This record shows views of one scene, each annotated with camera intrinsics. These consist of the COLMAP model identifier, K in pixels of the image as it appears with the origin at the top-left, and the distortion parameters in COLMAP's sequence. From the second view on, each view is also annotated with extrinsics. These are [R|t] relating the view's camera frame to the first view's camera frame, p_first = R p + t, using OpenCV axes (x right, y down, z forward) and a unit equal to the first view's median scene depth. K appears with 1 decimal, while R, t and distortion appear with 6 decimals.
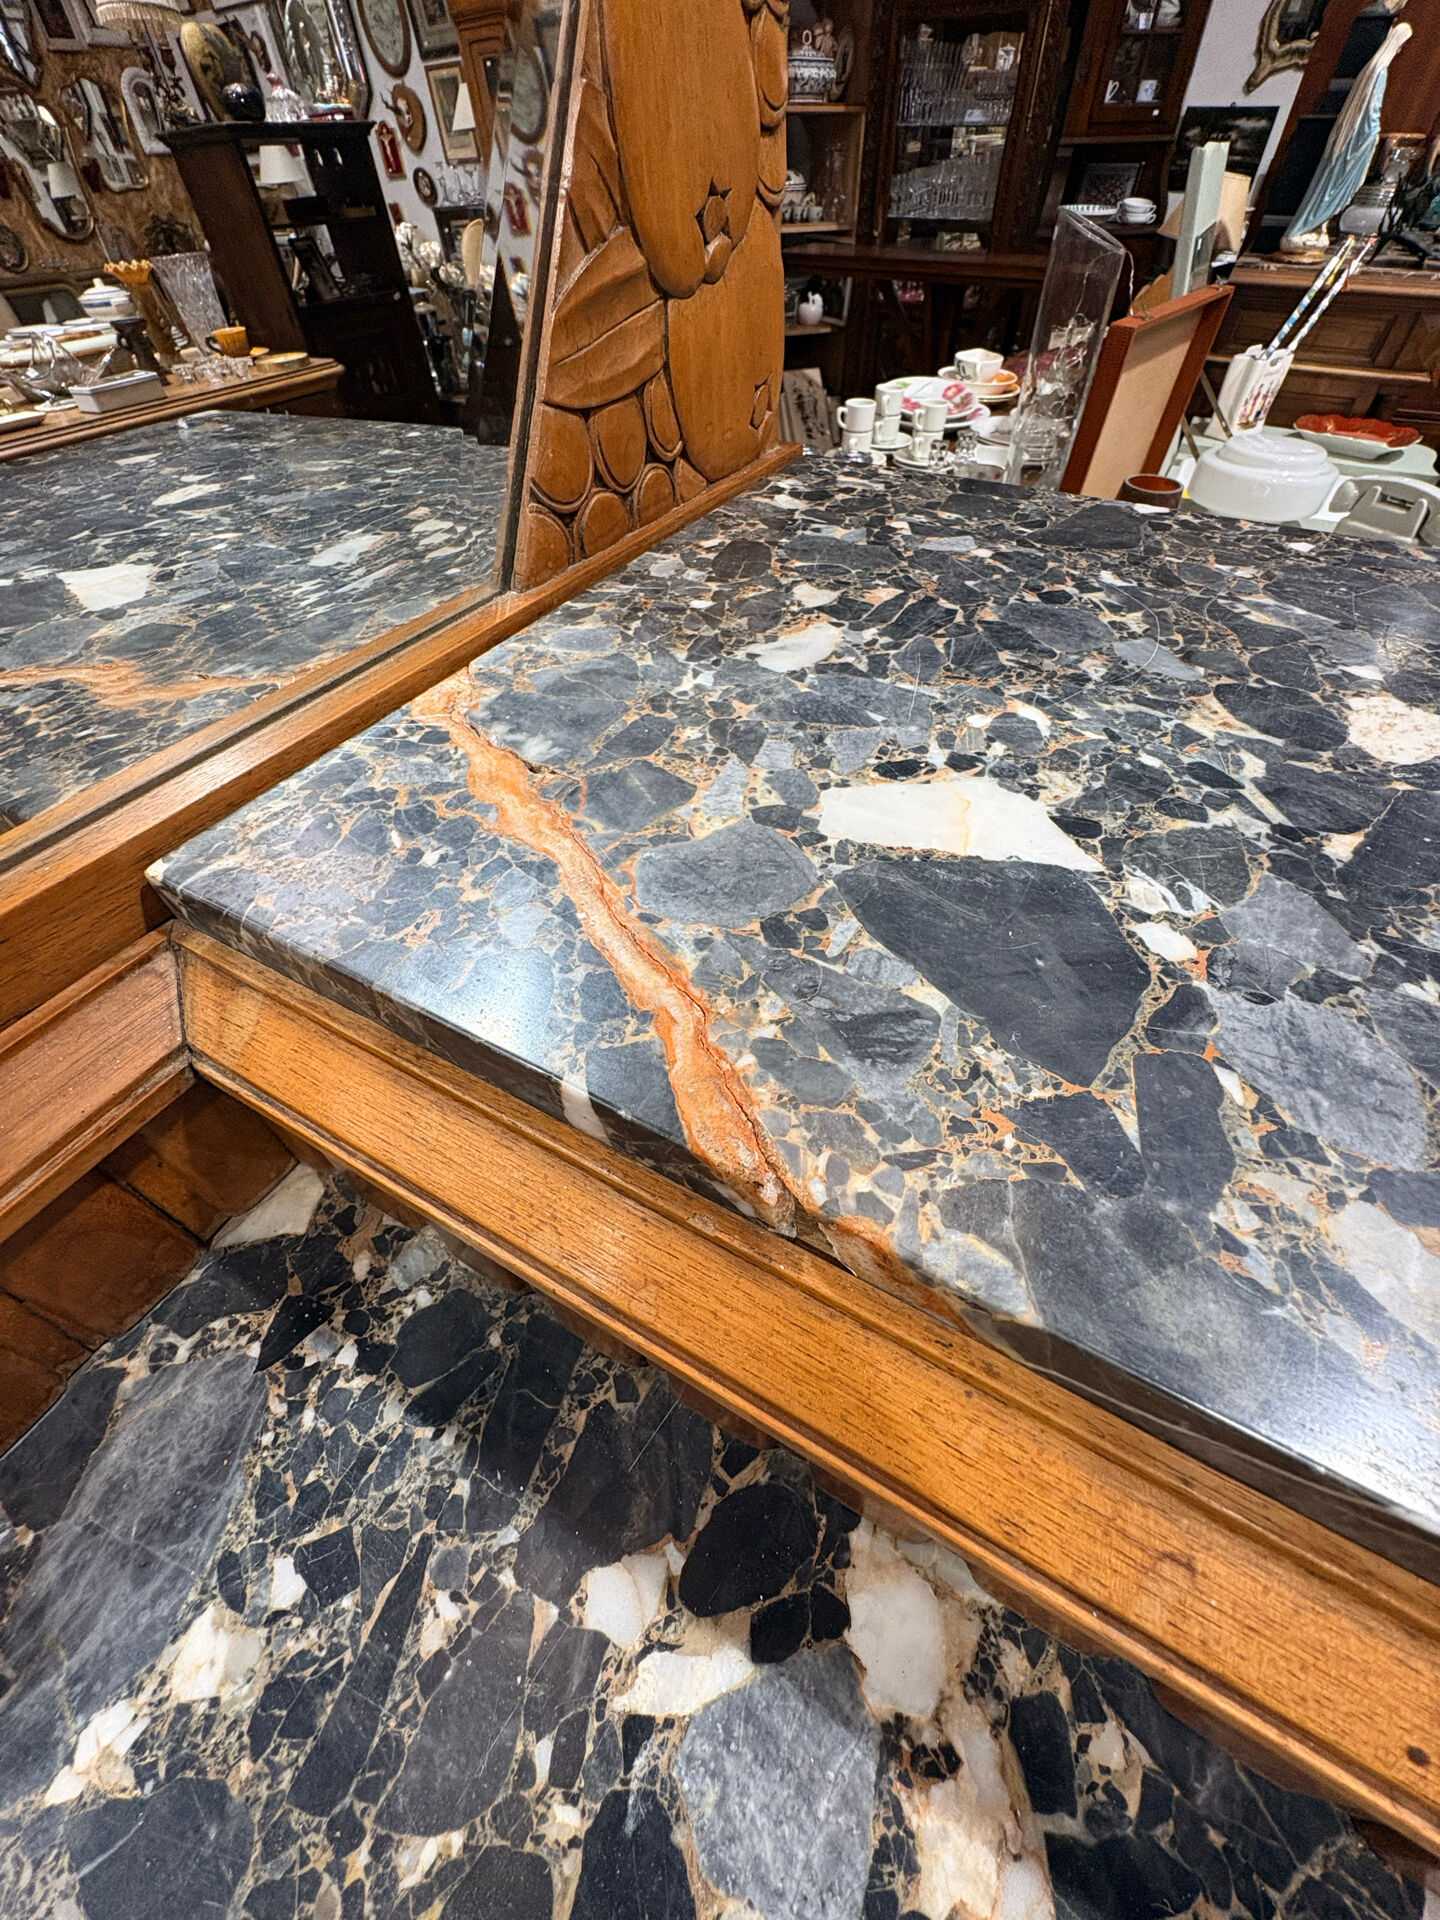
lens RADIAL K [[760.7, 0, 722.7], [0, 760.7, 955.2], [0, 0, 1]] dist [-0.002277, 0.000183]
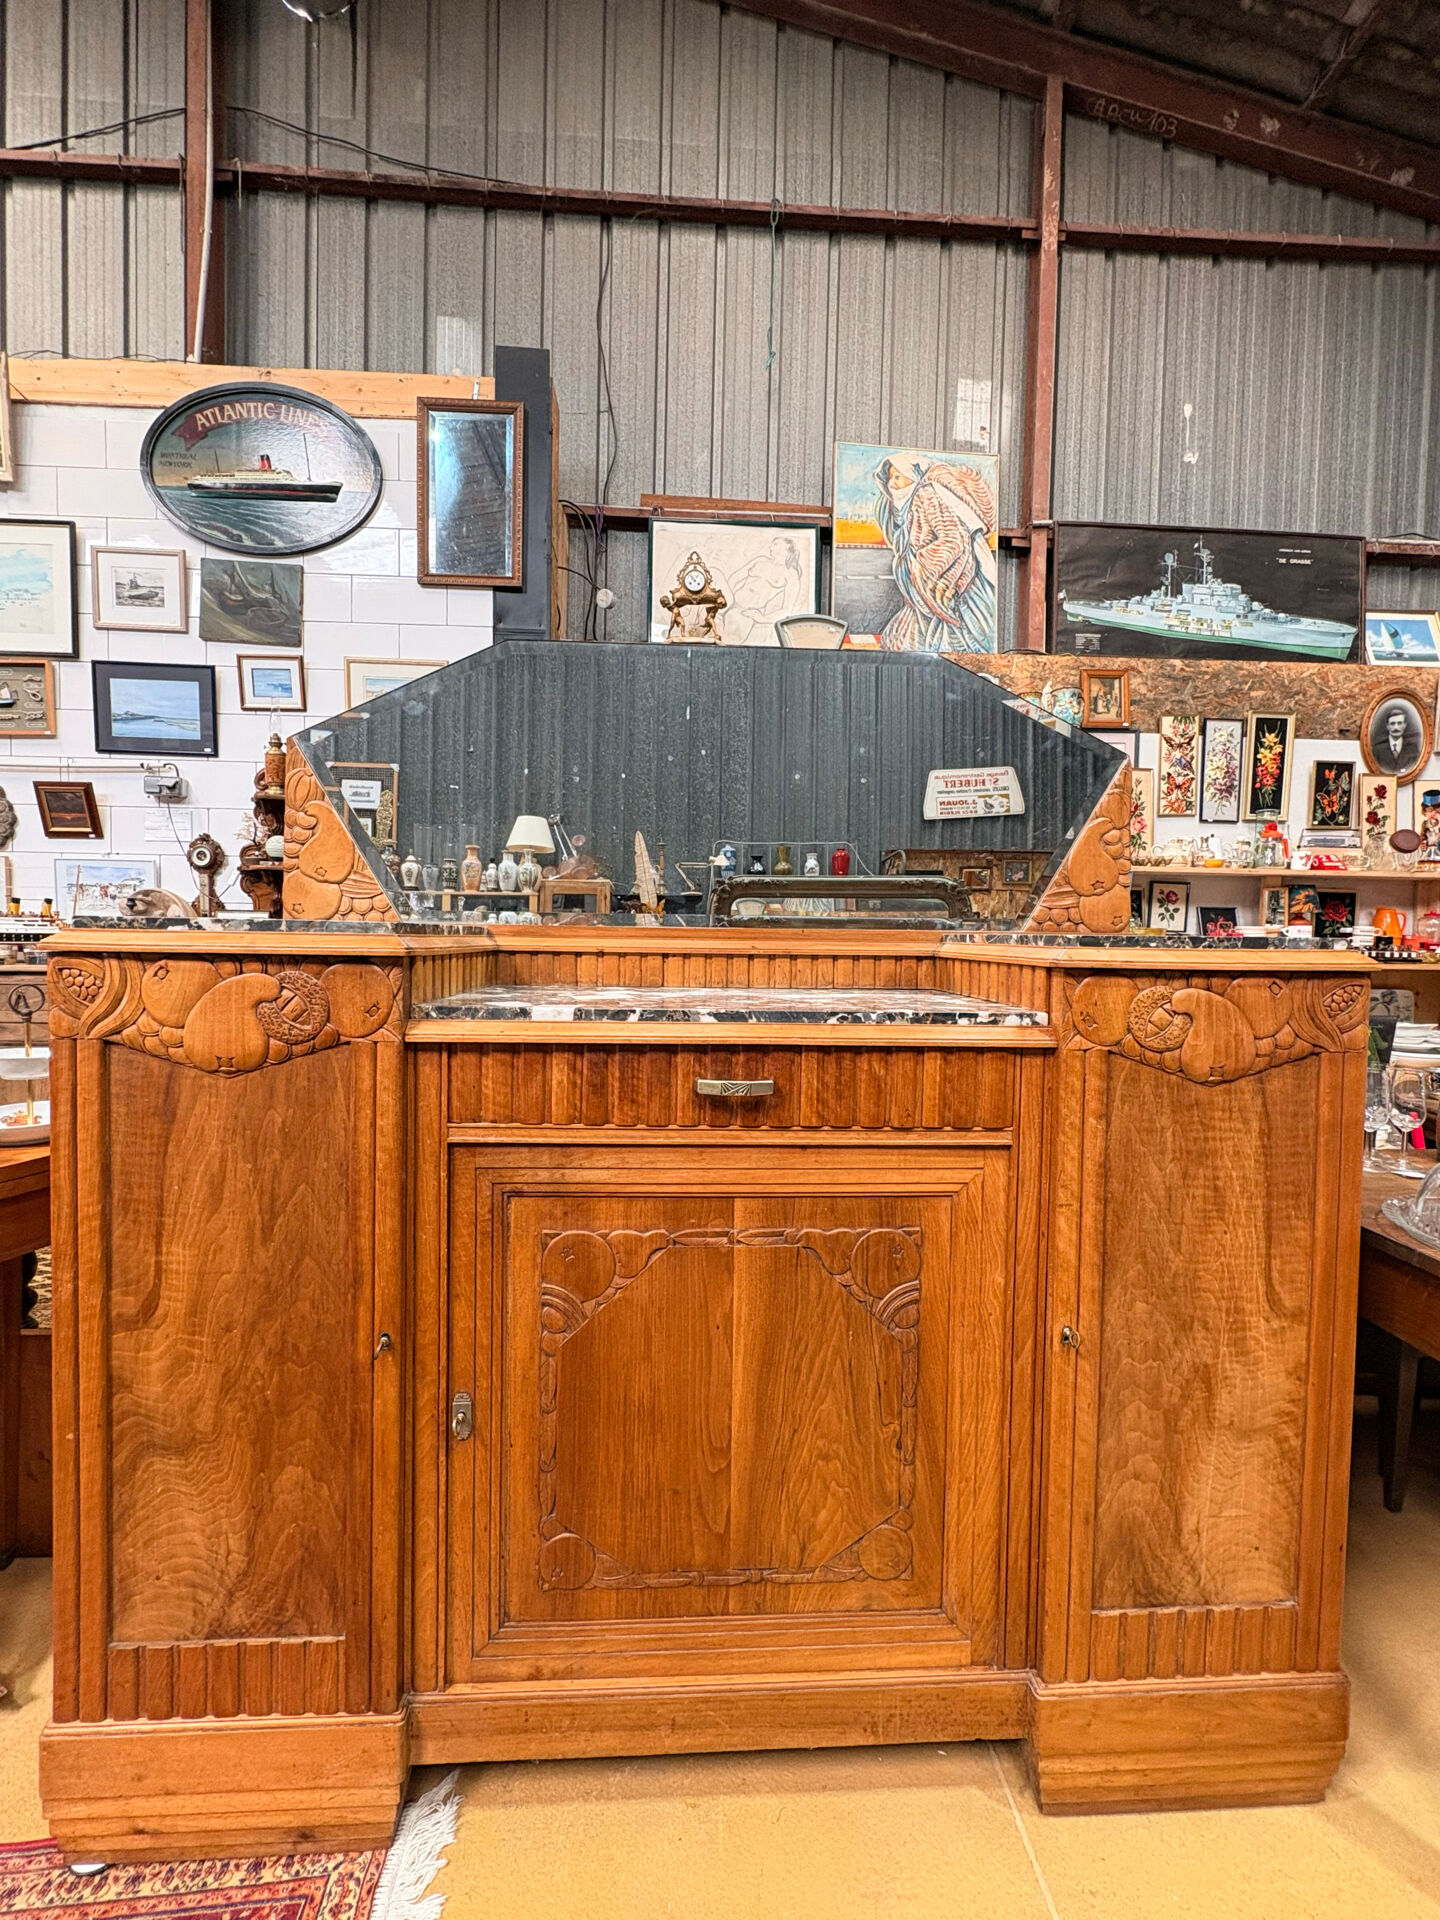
lens RADIAL K [[807.1, 0, 723.6], [0, 807.1, 959.2], [0, 0, 1]] dist [-0.001987, 0.000943]
pose [[0.538870, 0.036555, -0.841595, 3.406897], [-0.634473, 0.674803, -0.376941, 3.155790], [0.554132, 0.737092, 0.386824, -2.227885]]
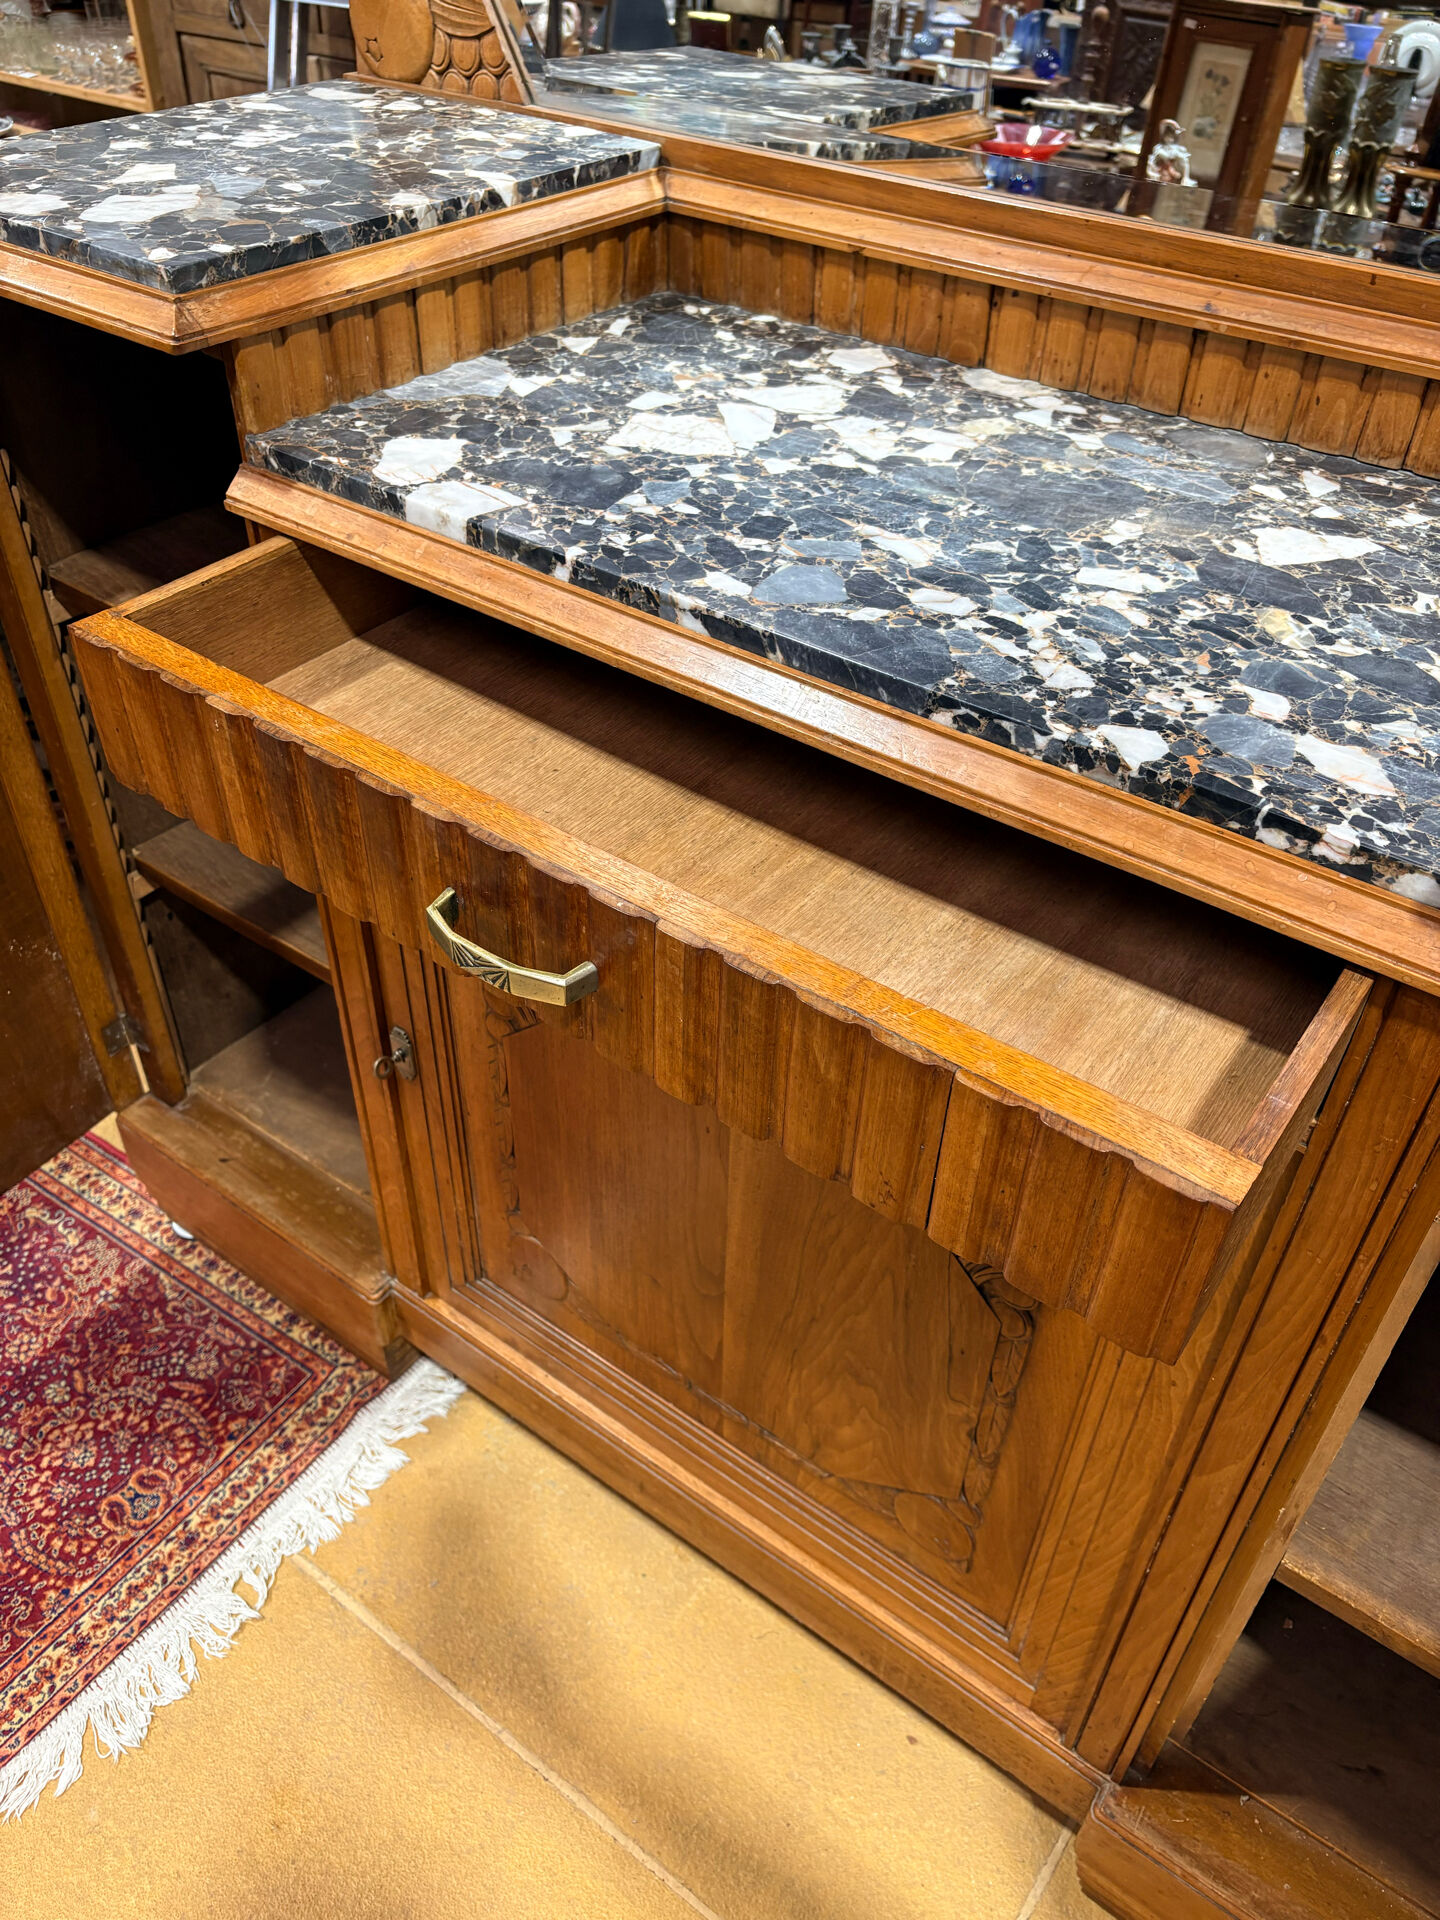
lens RADIAL K [[1468.9, 0, 725.2], [0, 1468.9, 964.7], [0, 0, 1]] dist [0.021886, -0.026307]
pose [[-0.122880, 0.641875, -0.756900, 2.895933], [-0.750216, 0.439198, 0.494248, 0.694369], [0.649674, 0.628571, 0.427576, -1.382115]]
